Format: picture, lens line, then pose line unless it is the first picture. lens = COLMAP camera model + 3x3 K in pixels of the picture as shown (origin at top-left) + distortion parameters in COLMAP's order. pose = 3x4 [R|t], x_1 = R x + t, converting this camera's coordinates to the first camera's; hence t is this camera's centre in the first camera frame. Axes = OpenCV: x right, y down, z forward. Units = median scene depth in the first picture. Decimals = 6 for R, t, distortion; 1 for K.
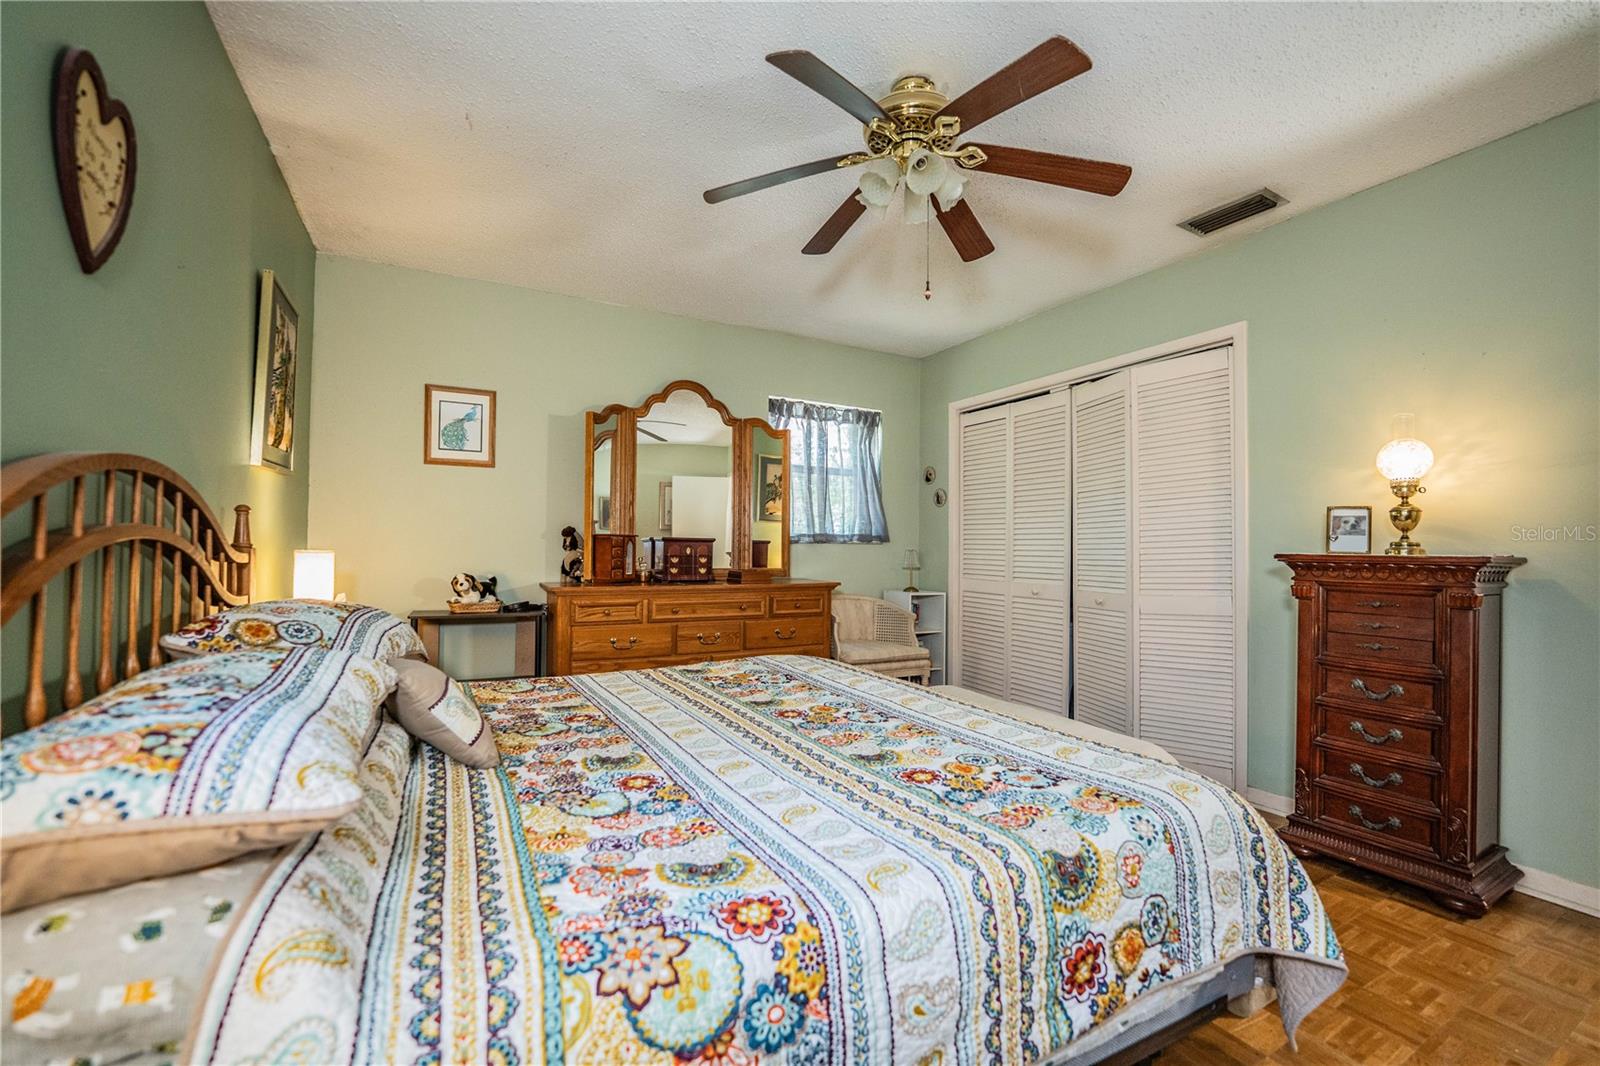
lens RADIAL K [[654.9, 0, 800.2], [0, 654.9, 536.5], [0, 0, 1]] dist [-0.023202, 0.000886]
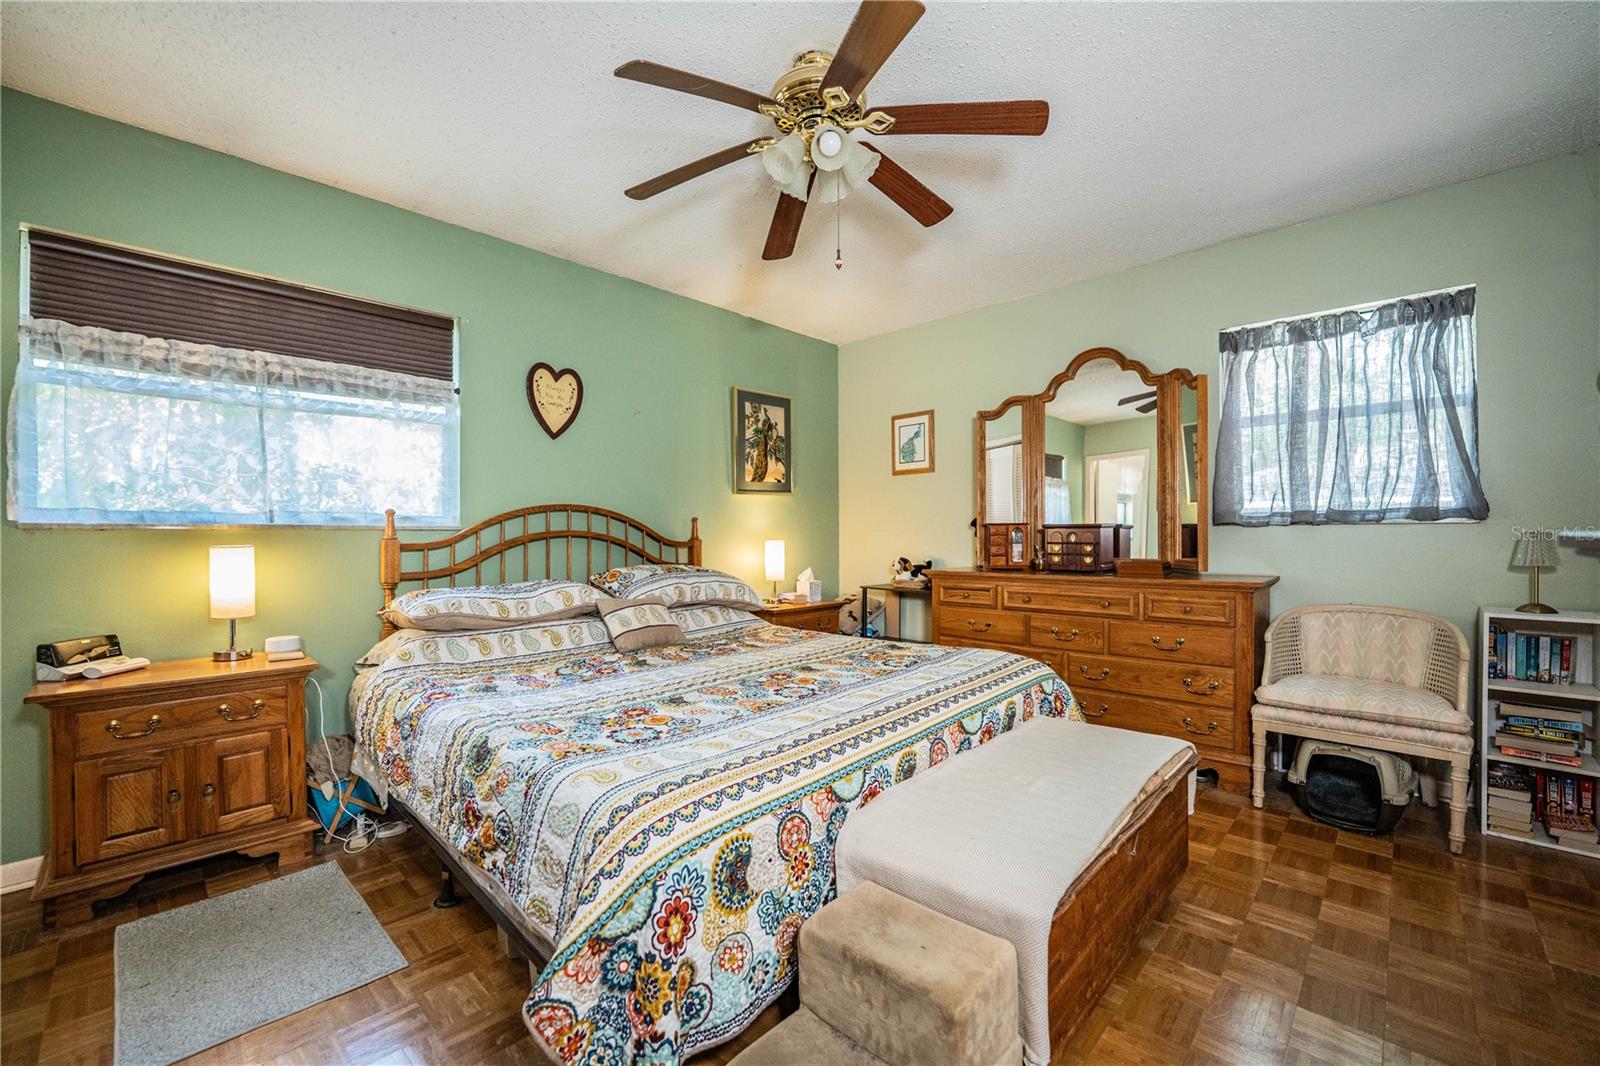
lens RADIAL K [[654.9, 0, 800.2], [0, 654.9, 536.5], [0, 0, 1]] dist [-0.023202, 0.000886]
pose [[0.307522, -0.011723, -0.951469, 0.641664], [0.026299, 0.999647, -0.003817, 0.014243], [0.951178, -0.023849, 0.307722, 0.389020]]
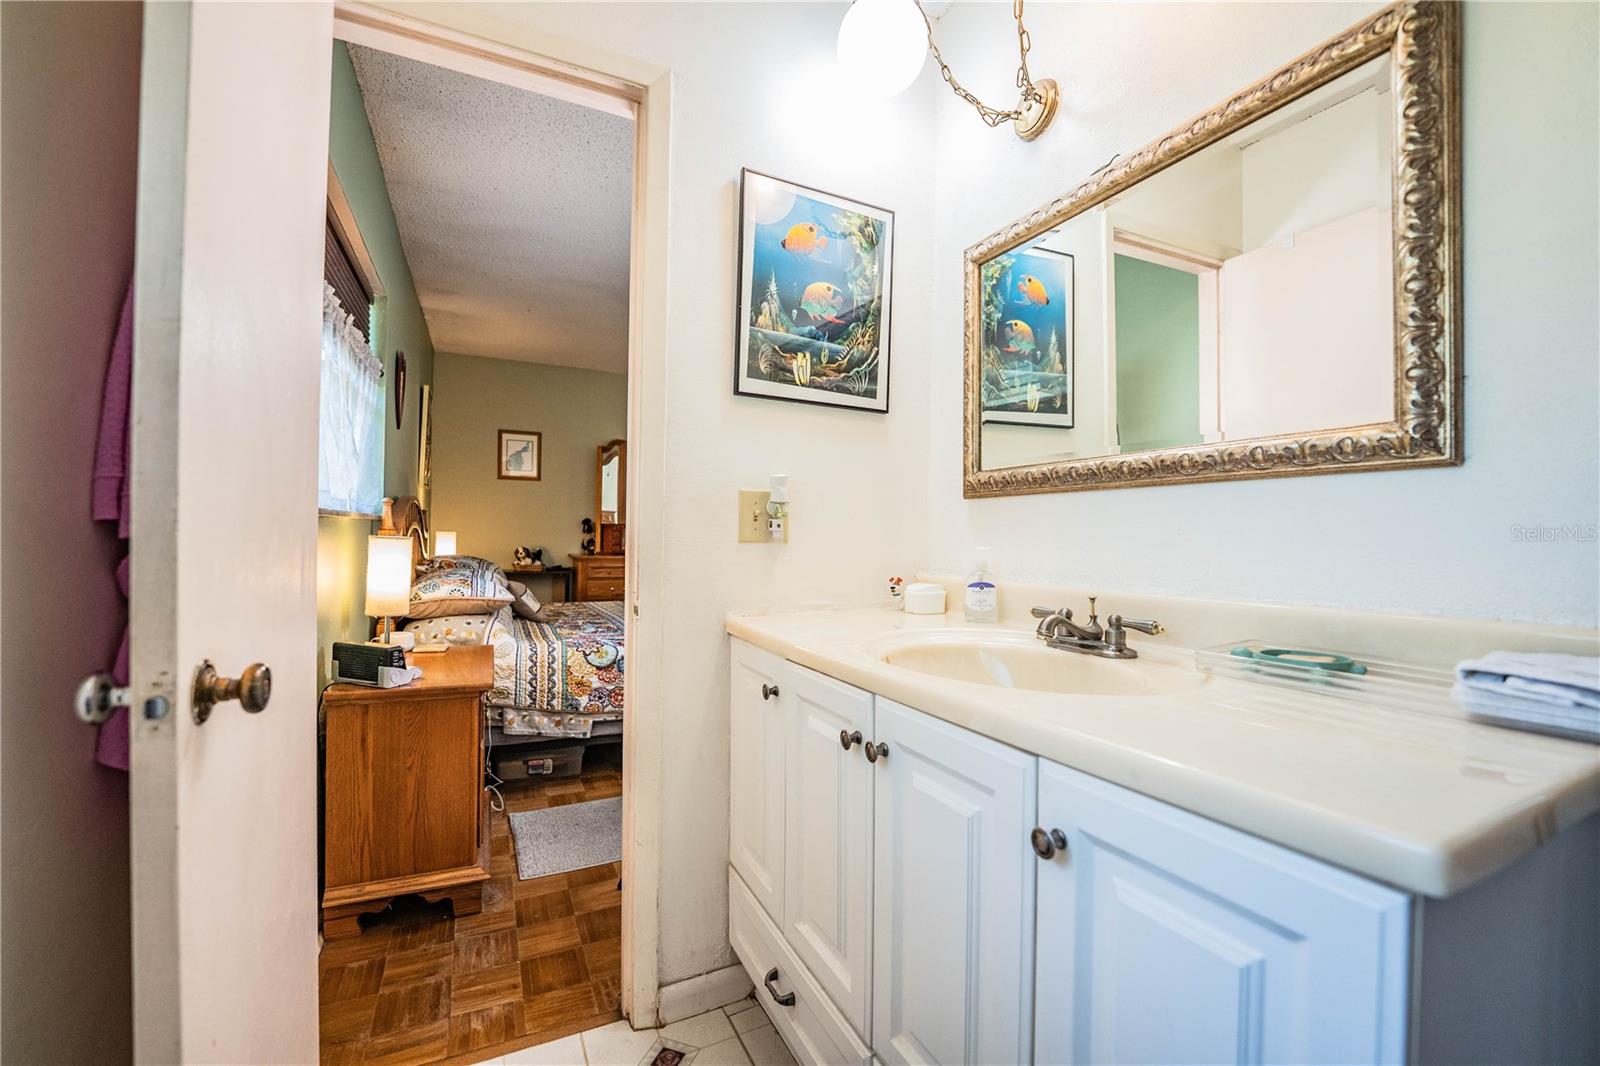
lens RADIAL K [[652.5, 0, 805.0], [0, 652.5, 539.3], [0, 0, 1]] dist [-0.024337, 0.000071]
pose [[0.999181, 0.012559, -0.038459, 0.245616], [-0.011587, 0.999610, 0.025405, -0.011451], [0.038763, -0.024938, 0.998937, -0.578079]]
